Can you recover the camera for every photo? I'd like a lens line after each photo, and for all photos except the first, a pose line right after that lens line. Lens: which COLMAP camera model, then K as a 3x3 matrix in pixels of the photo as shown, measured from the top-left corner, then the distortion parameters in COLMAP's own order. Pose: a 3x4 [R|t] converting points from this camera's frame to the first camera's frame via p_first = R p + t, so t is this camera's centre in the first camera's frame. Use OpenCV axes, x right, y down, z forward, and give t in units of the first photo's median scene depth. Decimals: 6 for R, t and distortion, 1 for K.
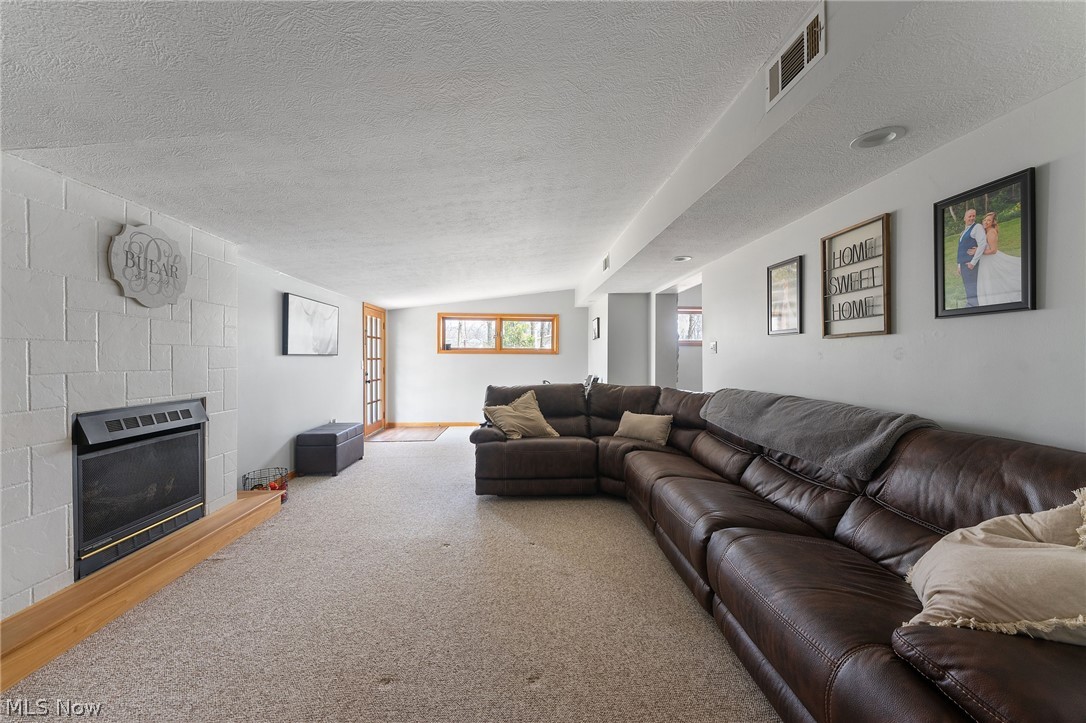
lens RADIAL K [[434.0, 0, 540.8], [0, 434.0, 360.3], [0, 0, 1]] dist [0.003315, -0.000829]
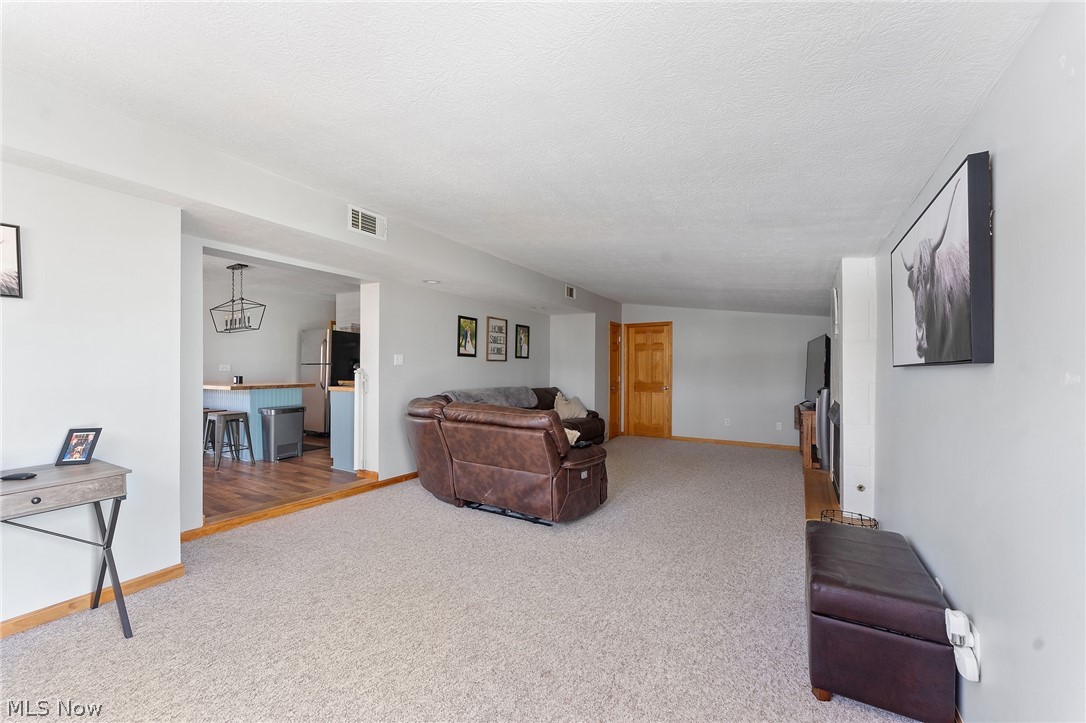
lens RADIAL K [[434.0, 0, 540.4], [0, 434.0, 370.5], [0, 0, 1]] dist [0.003315, -0.000829]
pose [[-0.821036, -0.008981, 0.570806, -0.891530], [-0.005997, 0.999957, 0.007108, -0.019427], [-0.570845, 0.002413, -0.821054, 2.795767]]
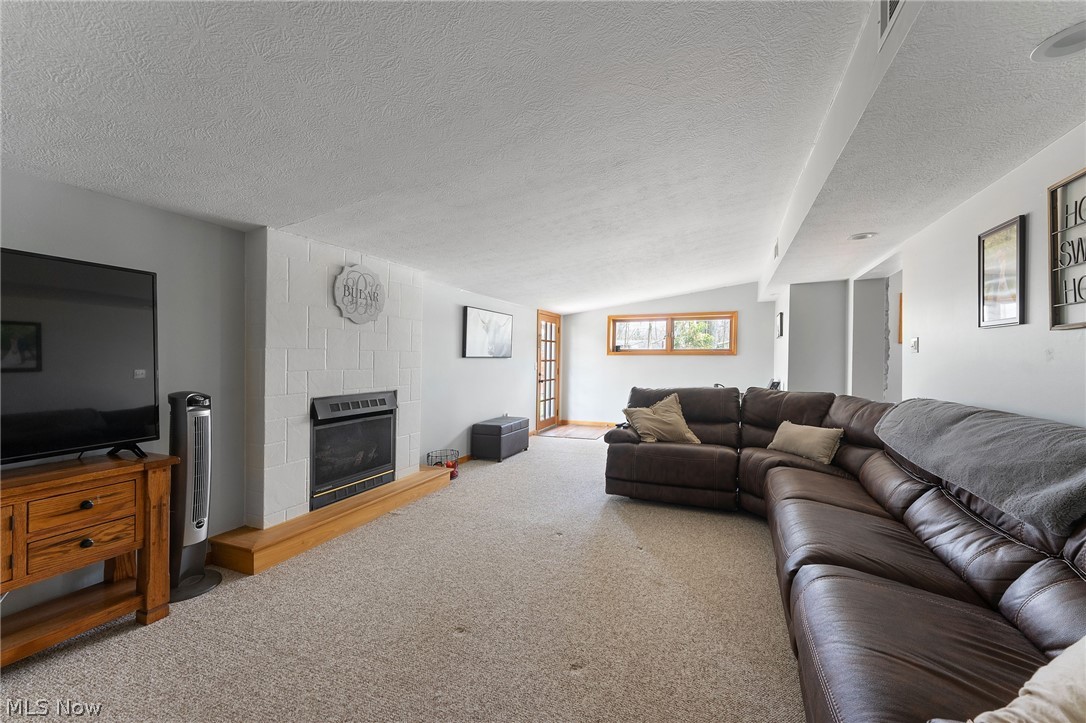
lens RADIAL K [[434.0, 0, 532.2], [0, 434.0, 355.9], [0, 0, 1]] dist [0.003315, -0.000829]
pose [[0.895952, -0.006624, -0.444102, 0.218662], [0.000533, 0.999904, -0.013839, 0.000253], [0.444152, 0.012162, 0.895869, 0.004512]]
